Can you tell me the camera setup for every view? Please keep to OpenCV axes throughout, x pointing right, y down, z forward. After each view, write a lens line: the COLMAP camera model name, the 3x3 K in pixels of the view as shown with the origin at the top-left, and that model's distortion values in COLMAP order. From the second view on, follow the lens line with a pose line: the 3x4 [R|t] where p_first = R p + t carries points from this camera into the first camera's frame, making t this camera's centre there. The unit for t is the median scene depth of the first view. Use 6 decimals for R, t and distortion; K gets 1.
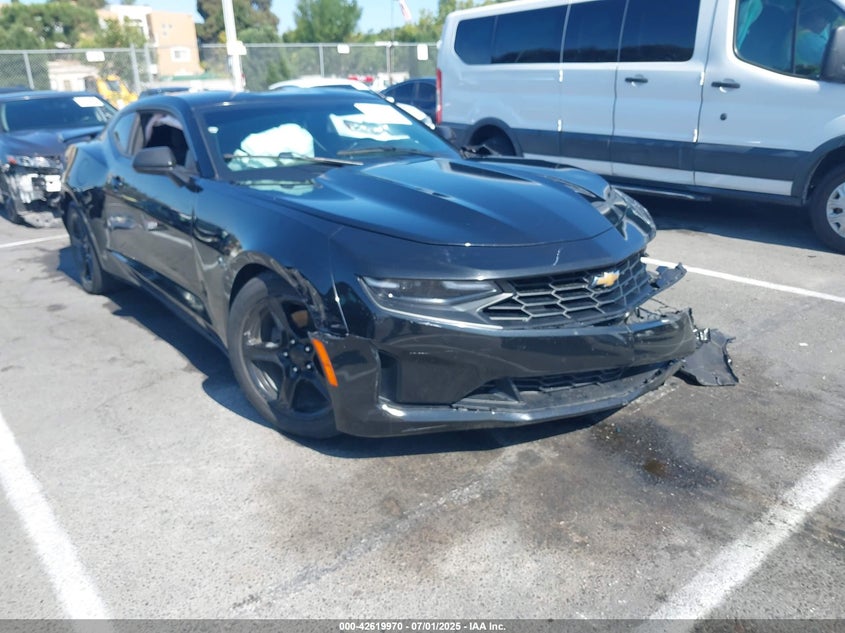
lens RADIAL K [[678.9, 0, 422.5], [0, 678.9, 316.5], [0, 0, 1]] dist [0.005304, 0.003578]
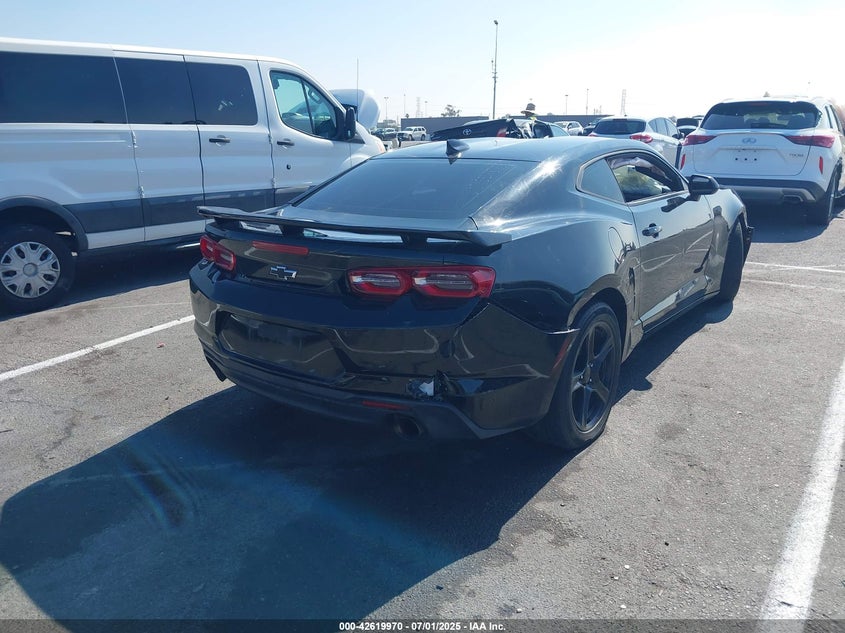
lens RADIAL K [[678.9, 0, 422.5], [0, 678.9, 316.5], [0, 0, 1]] dist [0.005304, 0.003578]
pose [[-0.250576, -0.230010, 0.940376, -0.859732], [0.342390, 0.887530, 0.308319, -0.329054], [-0.905528, 0.399233, -0.143640, 0.995380]]
